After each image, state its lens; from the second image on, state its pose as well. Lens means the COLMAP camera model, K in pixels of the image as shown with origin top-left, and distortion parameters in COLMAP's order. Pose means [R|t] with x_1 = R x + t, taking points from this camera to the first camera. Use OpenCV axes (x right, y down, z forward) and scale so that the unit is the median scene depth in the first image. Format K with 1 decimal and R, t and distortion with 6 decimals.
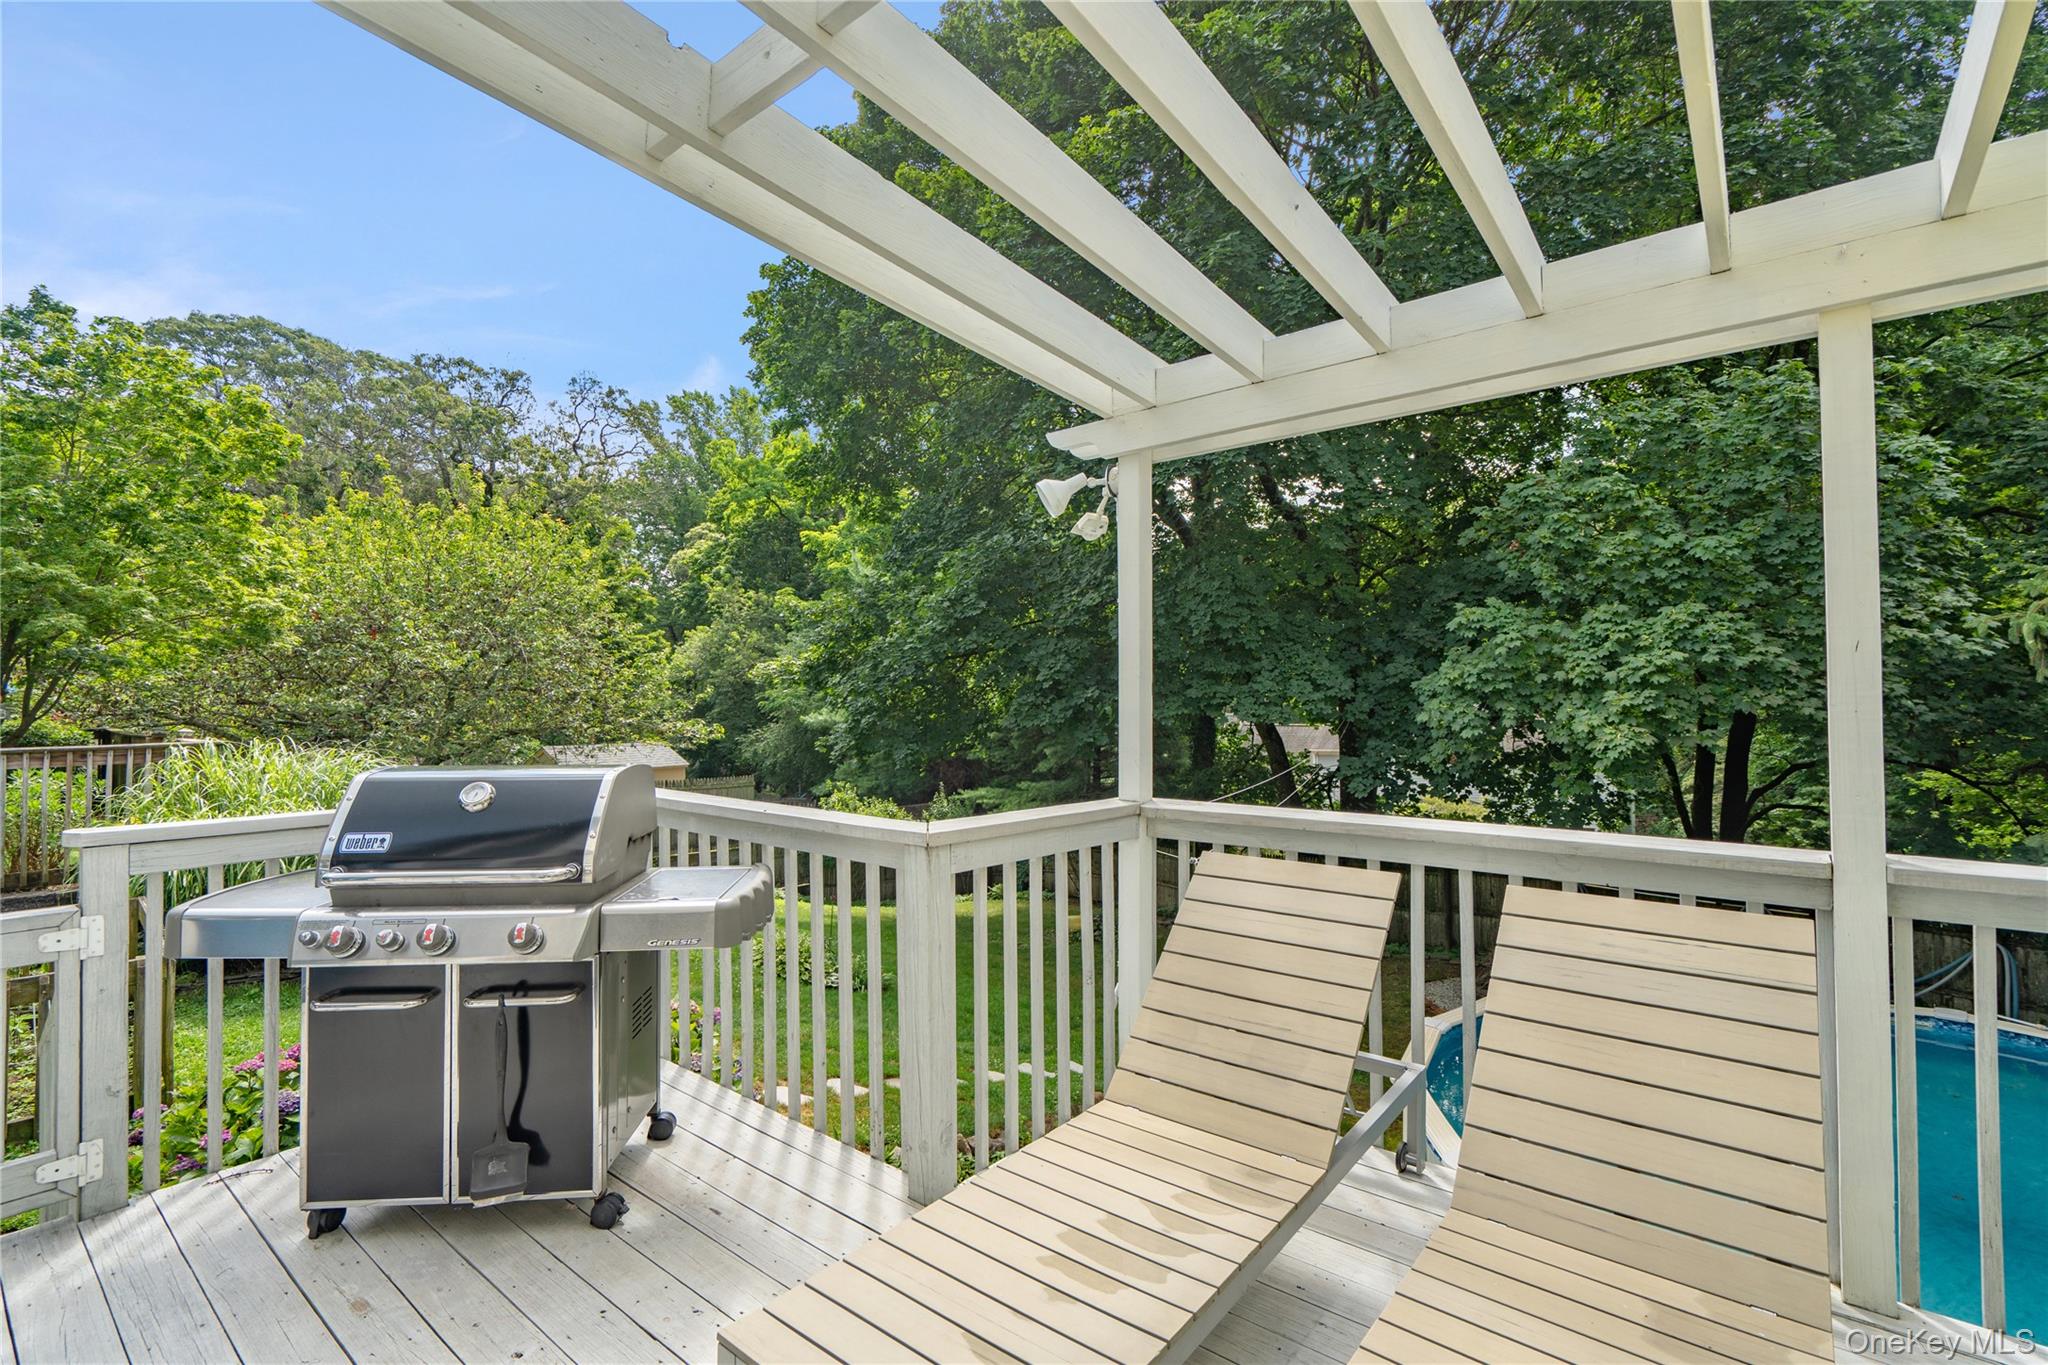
lens RADIAL K [[953.5, 0, 1026.9], [0, 953.5, 676.9], [0, 0, 1]] dist [-0.000322, 0.000878]
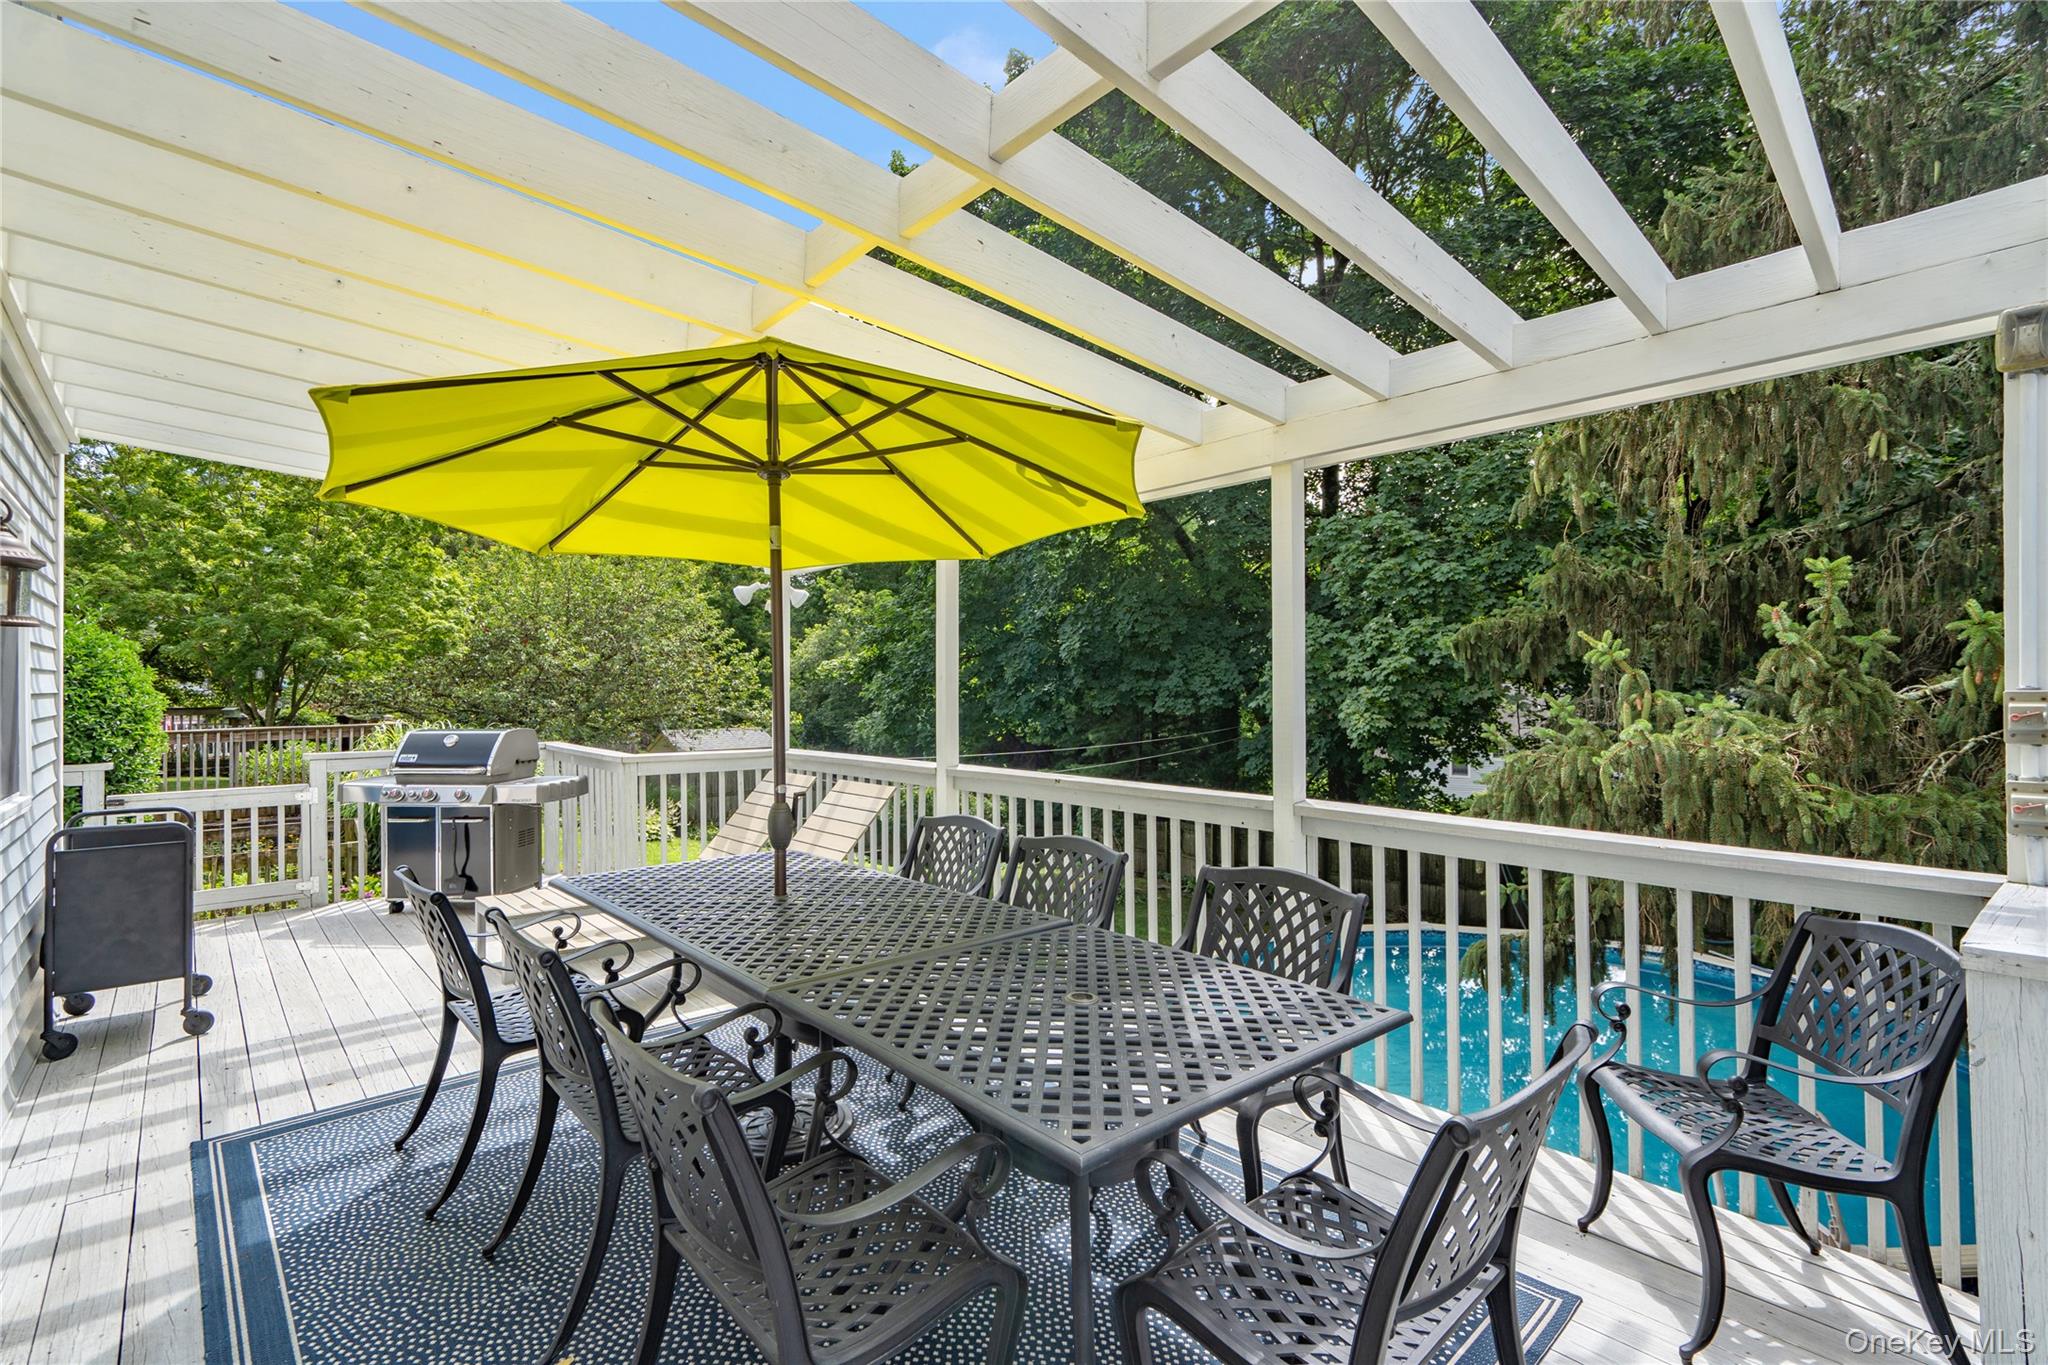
lens RADIAL K [[953.5, 0, 1021.0], [0, 953.5, 679.5], [0, 0, 1]] dist [-0.000322, 0.000878]
pose [[0.987398, -0.004696, -0.158185, 0.294364], [0.007087, 0.999869, 0.014552, -0.013414], [0.158096, -0.015490, 0.987302, -0.276629]]
